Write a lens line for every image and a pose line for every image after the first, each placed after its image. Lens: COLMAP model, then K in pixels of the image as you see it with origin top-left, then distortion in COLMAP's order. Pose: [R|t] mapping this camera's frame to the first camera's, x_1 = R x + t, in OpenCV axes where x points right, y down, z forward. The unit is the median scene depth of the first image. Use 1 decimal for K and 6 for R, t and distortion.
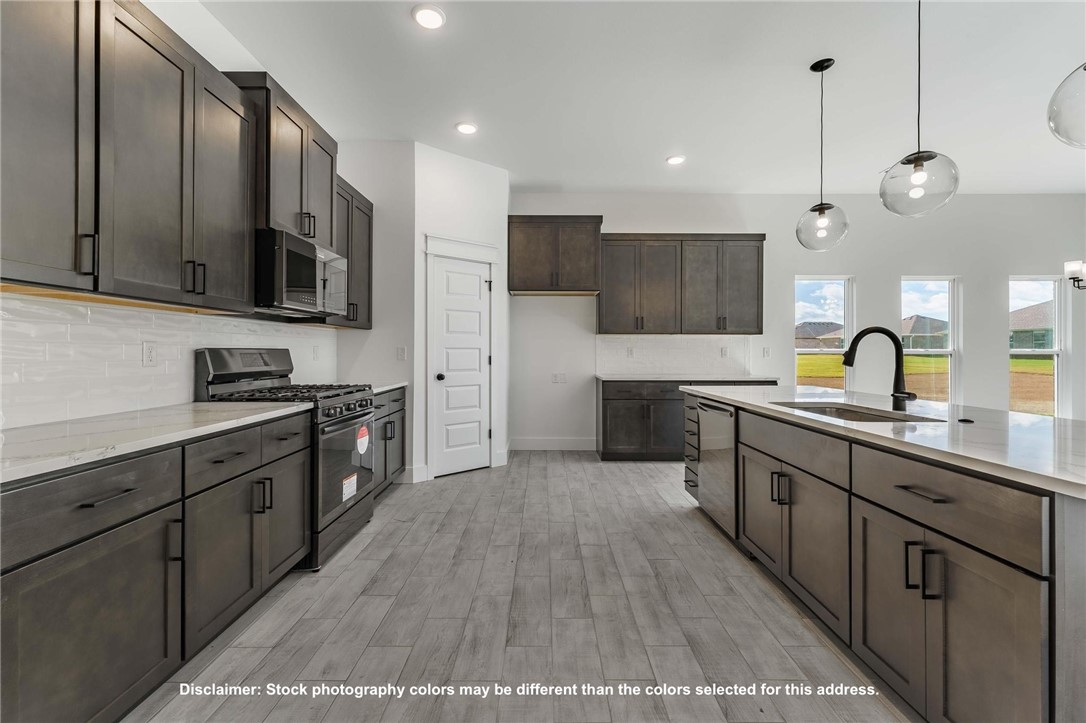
lens RADIAL K [[445.5, 0, 543.8], [0, 445.5, 351.3], [0, 0, 1]] dist [0.004583, -0.001050]
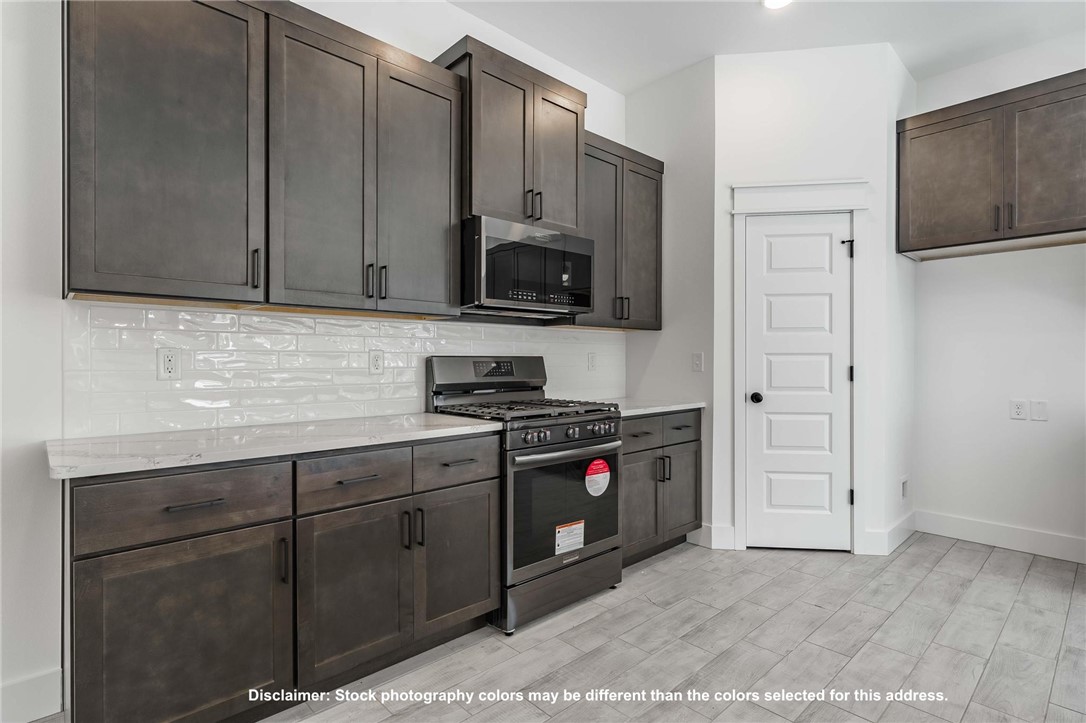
lens RADIAL K [[541.7, 0, 547.8], [0, 541.7, 360.9], [0, 0, 1]] dist [0.002013, 0.000034]
pose [[0.683965, 0.000143, -0.729515, 0.191368], [0.002384, 0.999994, 0.002431, 0.000855], [0.729511, -0.003402, 0.683960, 0.304331]]
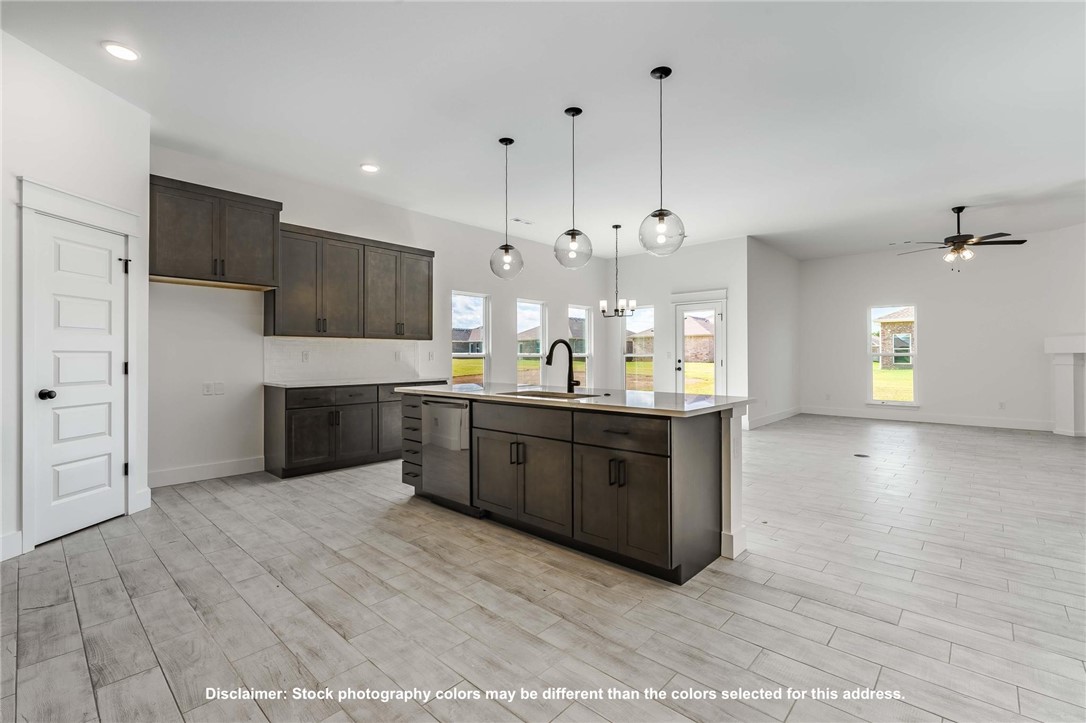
lens RADIAL K [[482.9, 0, 545.0], [0, 482.9, 353.9], [0, 0, 1]] dist [0.003778, -0.000440]
pose [[0.677016, 0.000562, 0.735968, -0.351317], [0.001590, 0.999996, -0.002227, -0.000497], [-0.735967, 0.002678, 0.677012, -0.059079]]
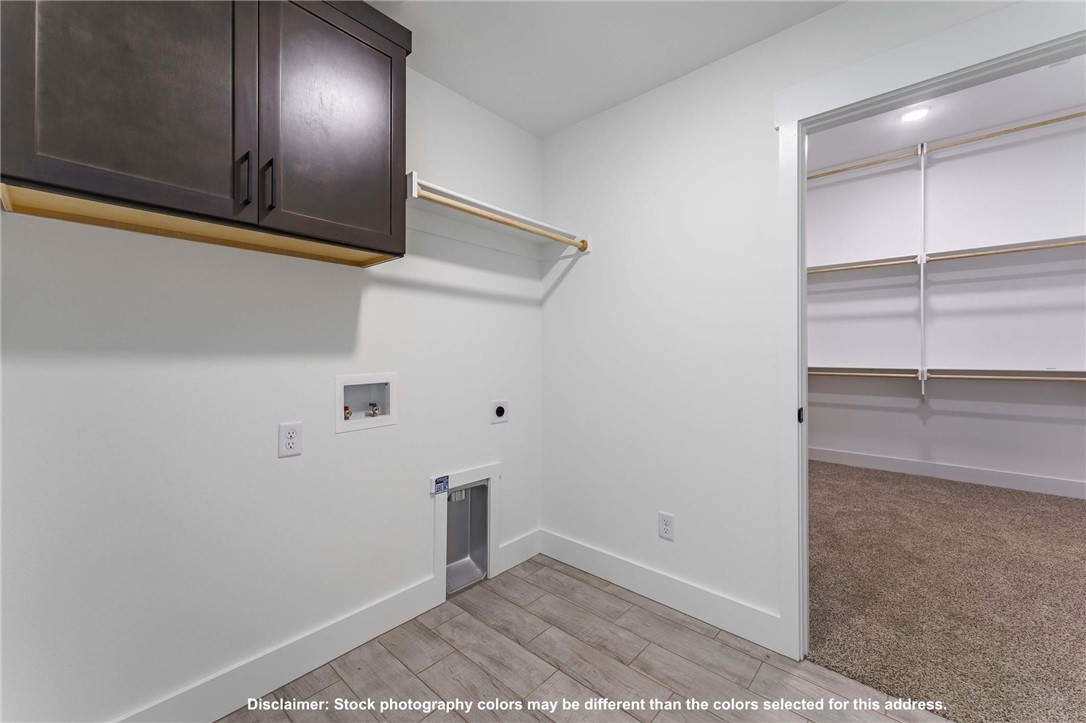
lens RADIAL K [[445.5, 0, 545.4], [0, 445.5, 355.8], [0, 0, 1]] dist [0.004583, -0.001050]
pose [[0.663445, -0.005733, 0.748203, -0.459517], [-0.001190, 0.999961, 0.008717, 0.006362], [-0.748224, -0.006673, 0.663413, 0.184905]]
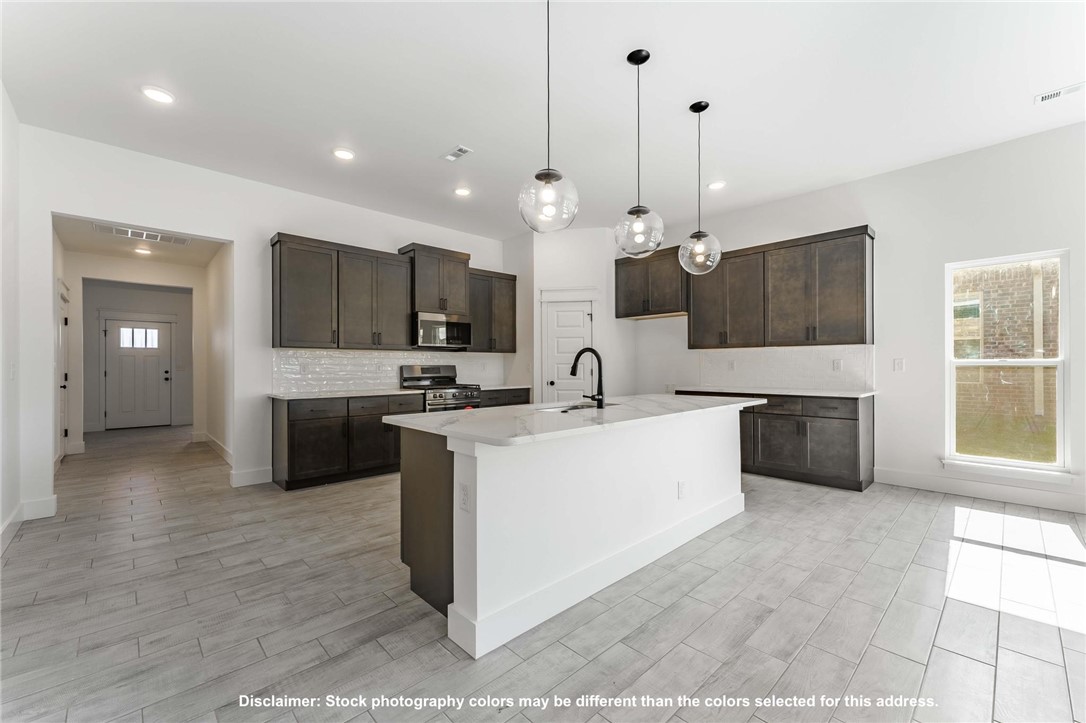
lens RADIAL K [[445.5, 0, 551.8], [0, 445.5, 365.1], [0, 0, 1]] dist [0.004583, -0.001050]
pose [[0.689087, -0.006729, -0.724647, 1.137553], [0.006813, 0.999973, -0.002807, 0.001989], [0.724646, -0.003003, 0.689114, -0.031404]]
